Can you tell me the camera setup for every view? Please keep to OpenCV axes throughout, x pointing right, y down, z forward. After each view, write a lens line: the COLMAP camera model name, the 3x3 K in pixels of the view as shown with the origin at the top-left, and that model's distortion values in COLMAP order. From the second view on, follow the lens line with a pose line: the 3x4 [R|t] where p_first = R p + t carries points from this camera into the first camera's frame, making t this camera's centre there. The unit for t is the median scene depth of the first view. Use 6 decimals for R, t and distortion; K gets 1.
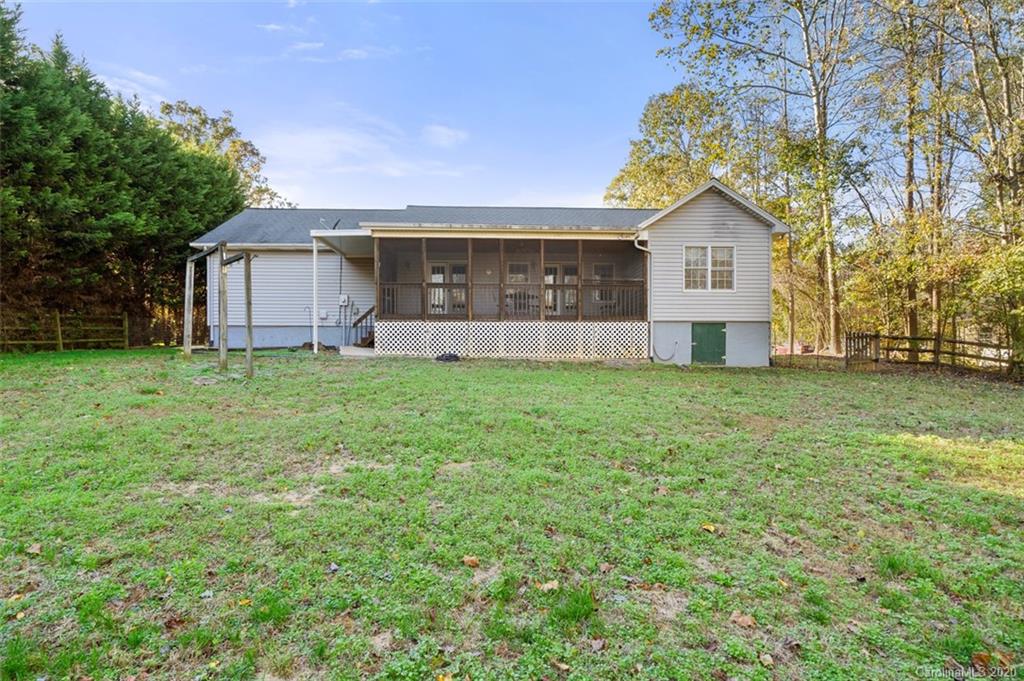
lens RADIAL K [[513.3, 0, 509.5], [0, 513.3, 361.8], [0, 0, 1]] dist [-0.006821, -0.000339]
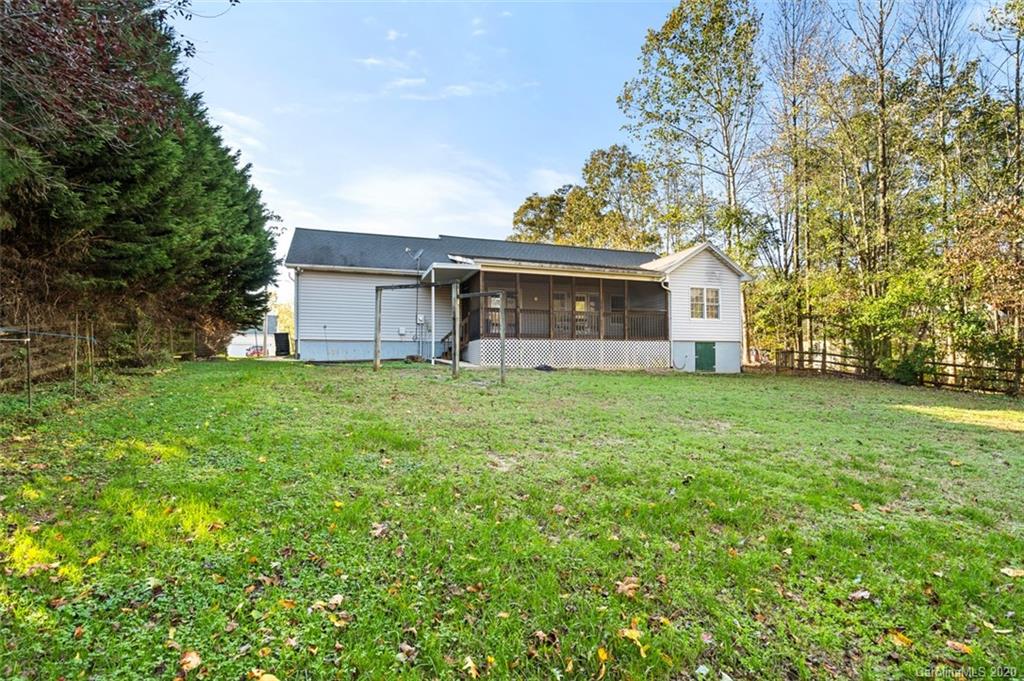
lens RADIAL K [[513.3, 0, 524.7], [0, 513.3, 353.7], [0, 0, 1]] dist [-0.006821, -0.000339]
pose [[0.953369, 0.001179, 0.301804, -0.510063], [0.009332, 0.999399, -0.033384, -0.001387], [-0.301662, 0.034644, 0.952785, -0.192211]]
